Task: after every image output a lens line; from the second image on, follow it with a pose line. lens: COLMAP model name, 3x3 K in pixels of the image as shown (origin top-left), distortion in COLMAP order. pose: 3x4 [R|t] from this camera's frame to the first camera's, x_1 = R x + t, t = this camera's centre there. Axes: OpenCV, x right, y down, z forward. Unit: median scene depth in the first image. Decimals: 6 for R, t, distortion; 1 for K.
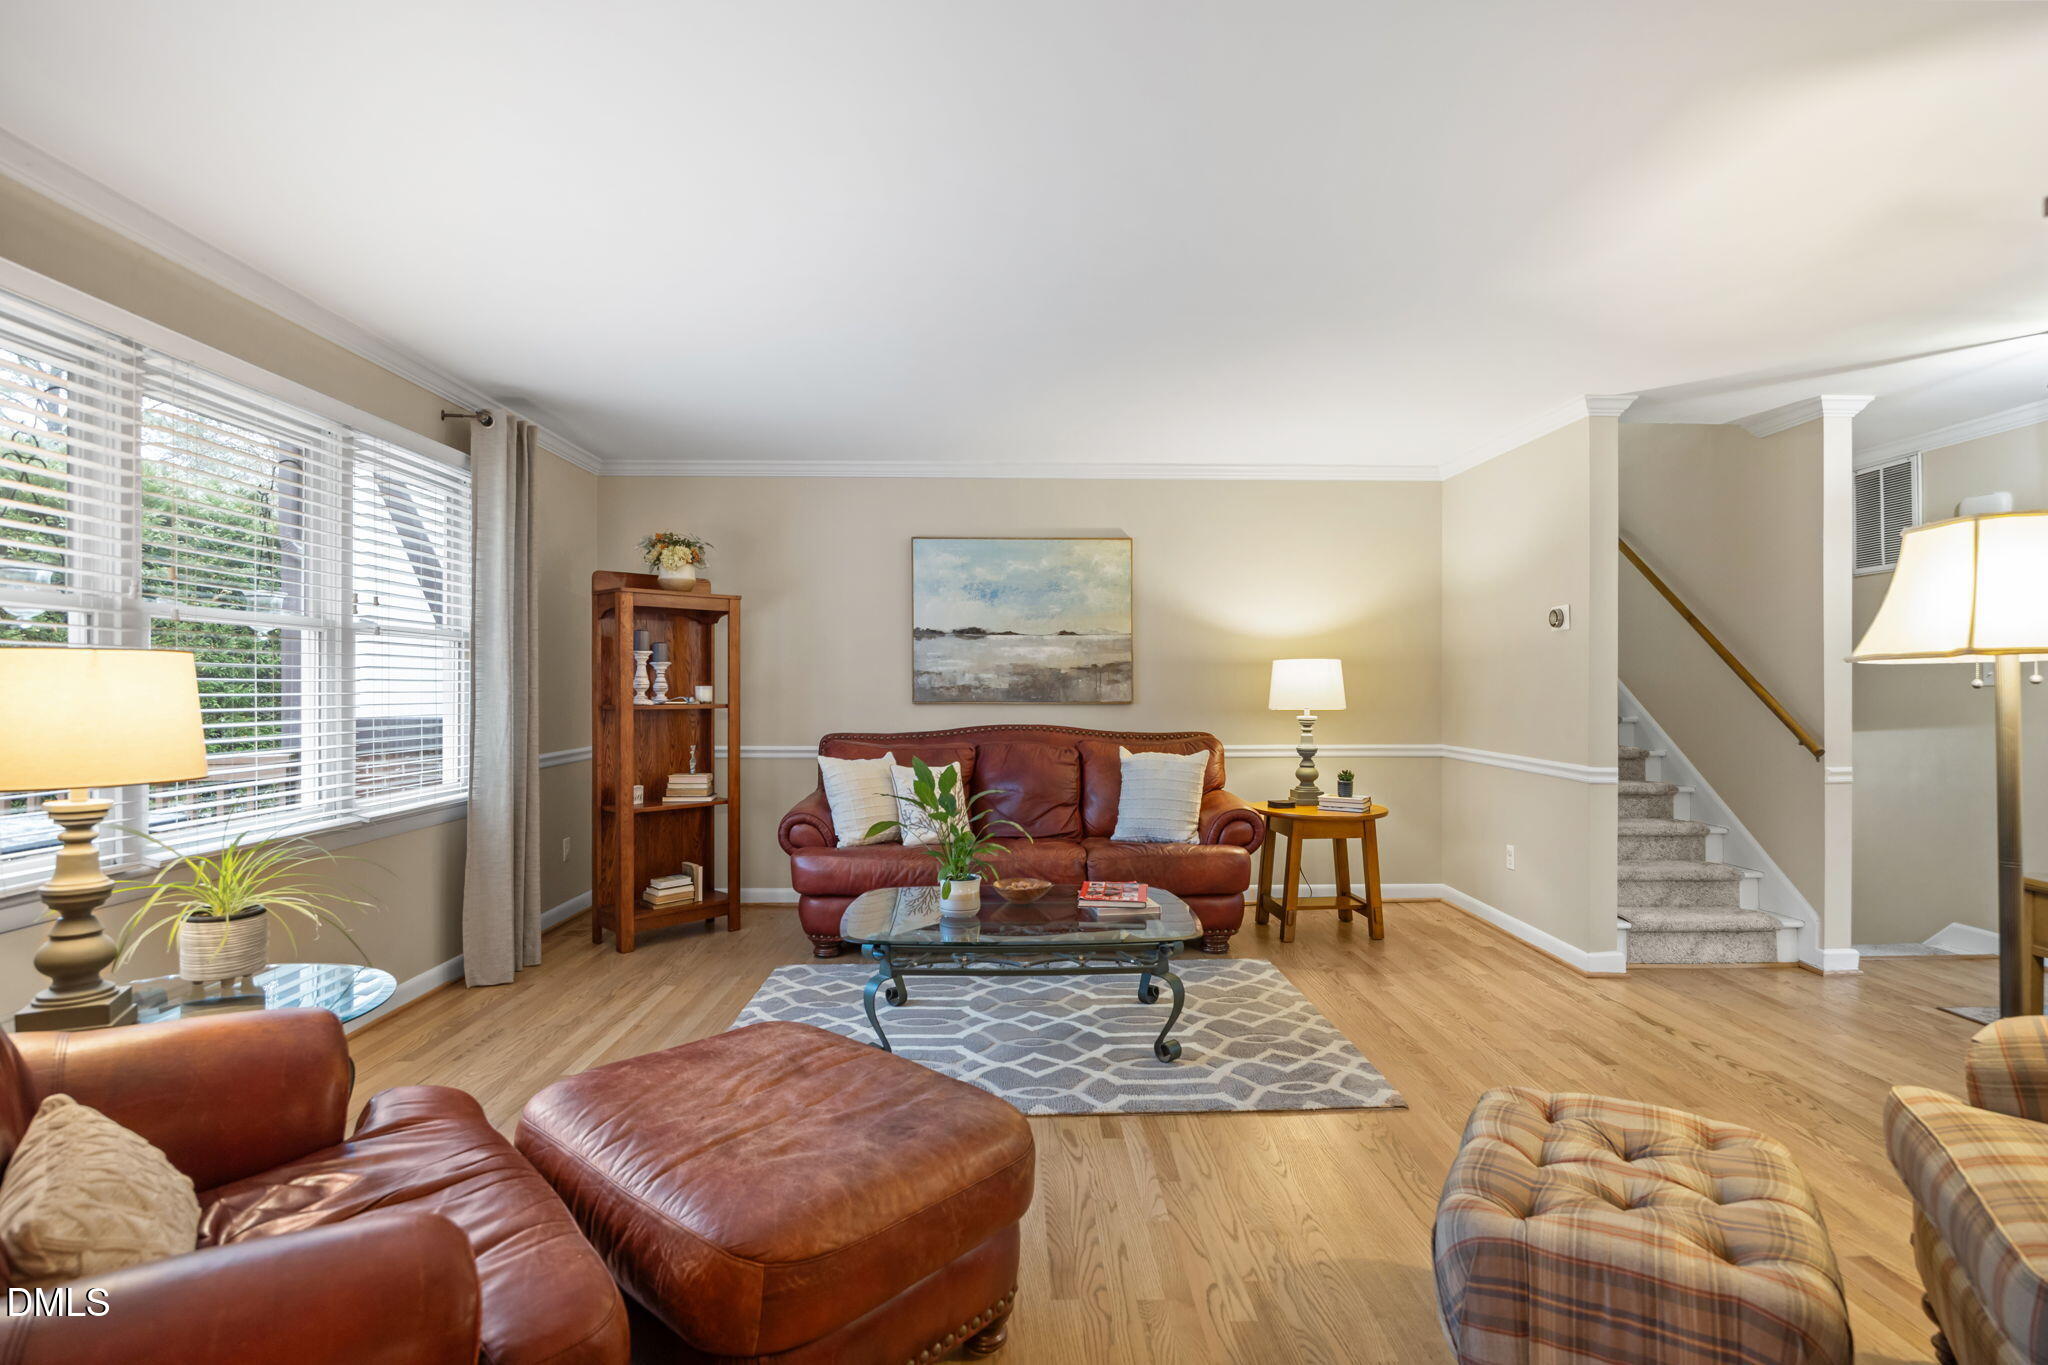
lens RADIAL K [[994.0, 0, 1029.4], [0, 994.0, 674.8], [0, 0, 1]] dist [-0.012401, 0.000278]
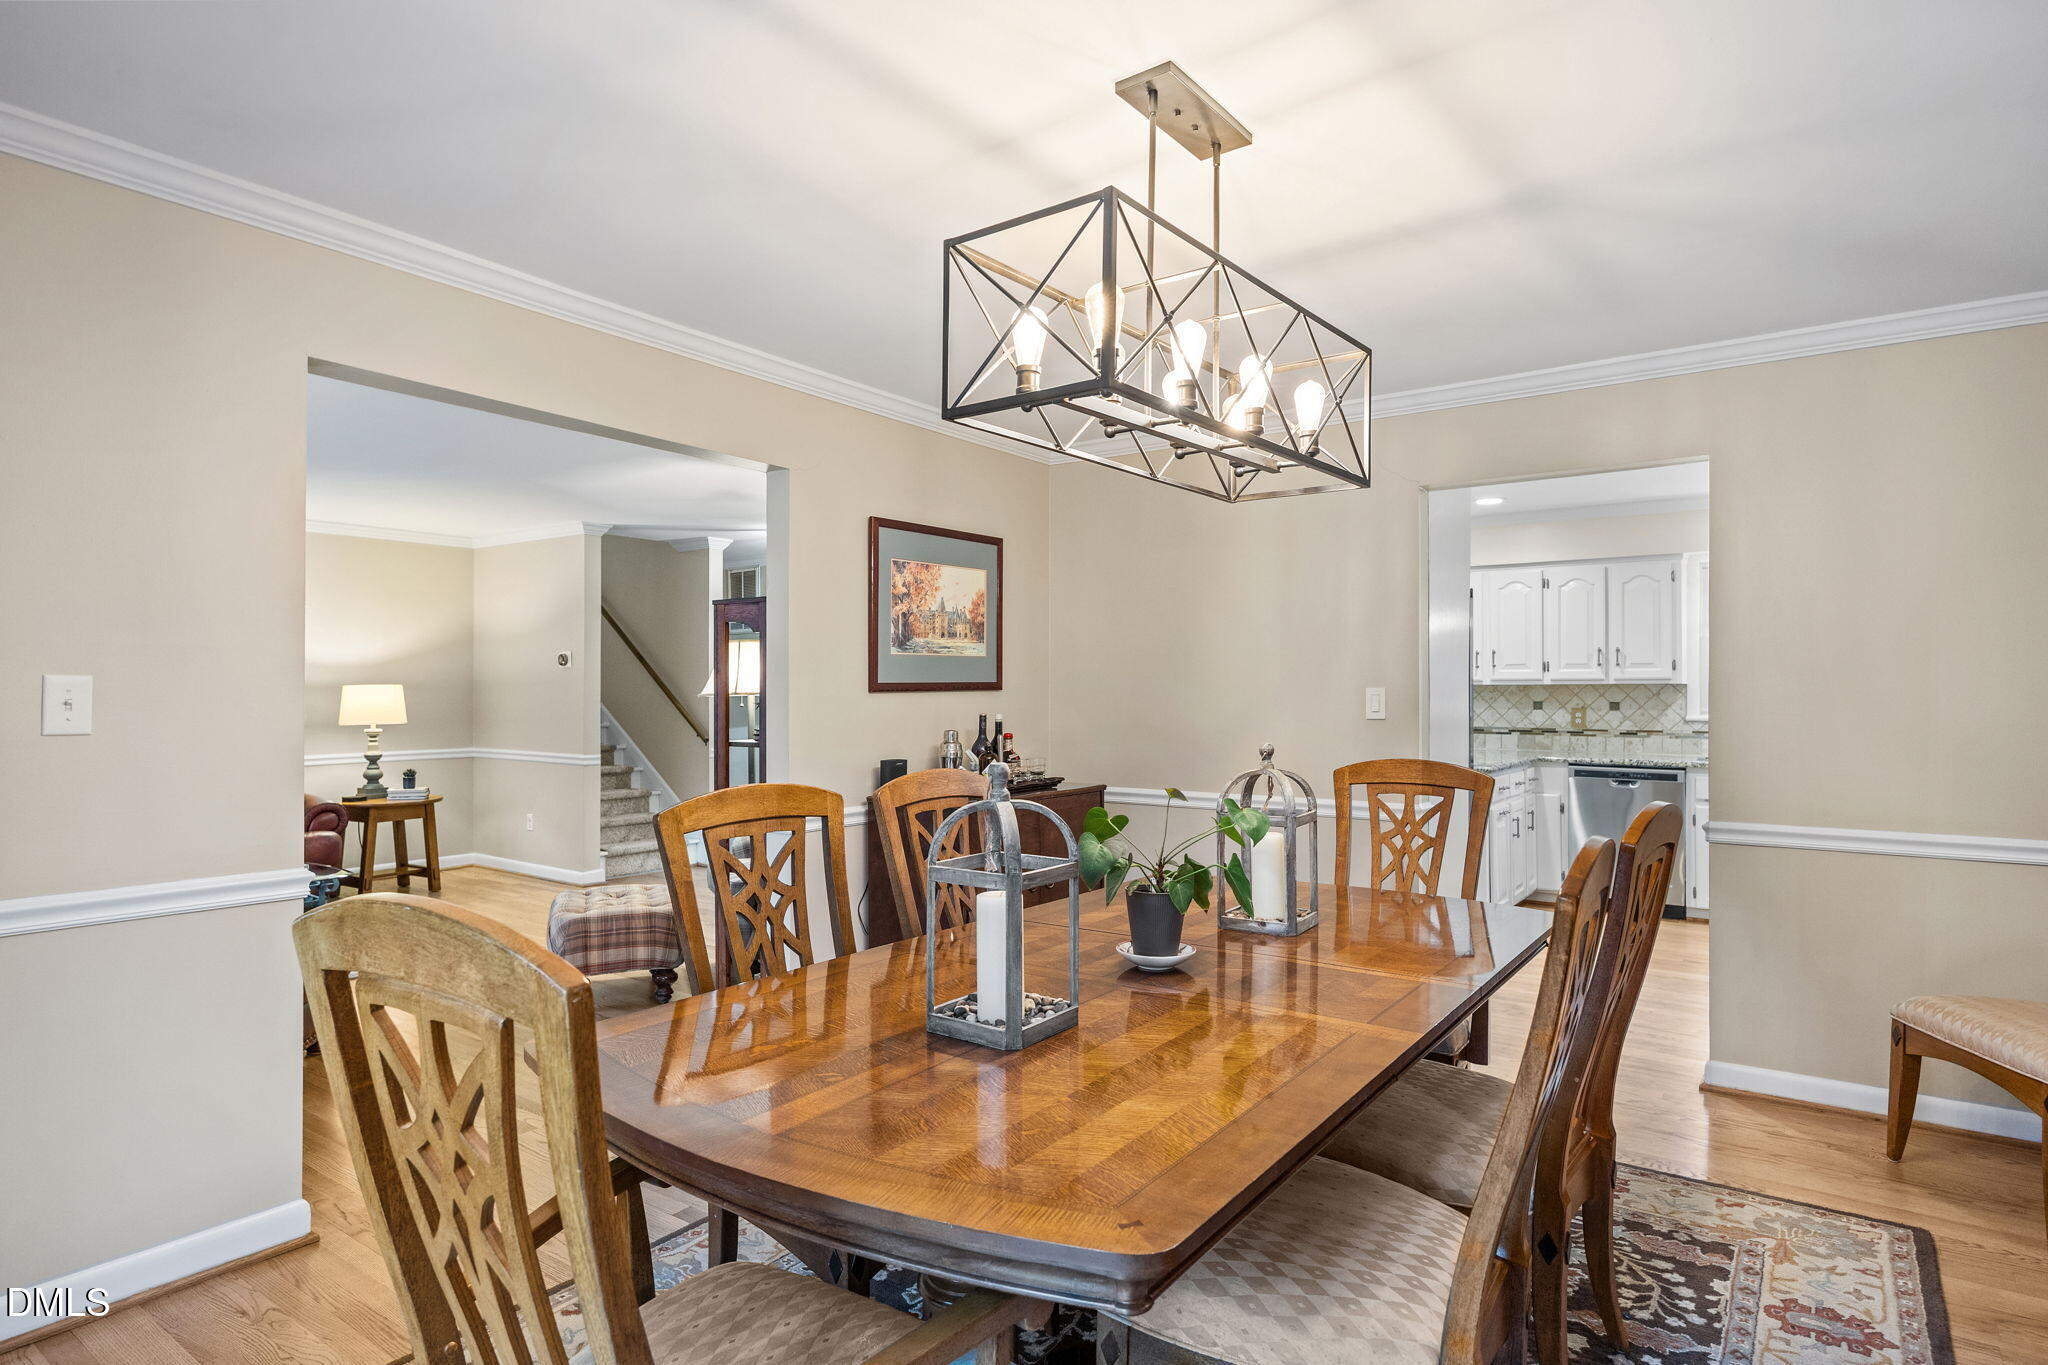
lens RADIAL K [[1113.3, 0, 1025.6], [0, 1113.3, 692.9], [0, 0, 1]] dist [0.001754, 0.000199]
pose [[0.604505, -0.000248, 0.796601, -0.375799], [-0.004547, 0.999983, 0.003762, -0.014486], [-0.796589, -0.005896, 0.604493, -0.562888]]
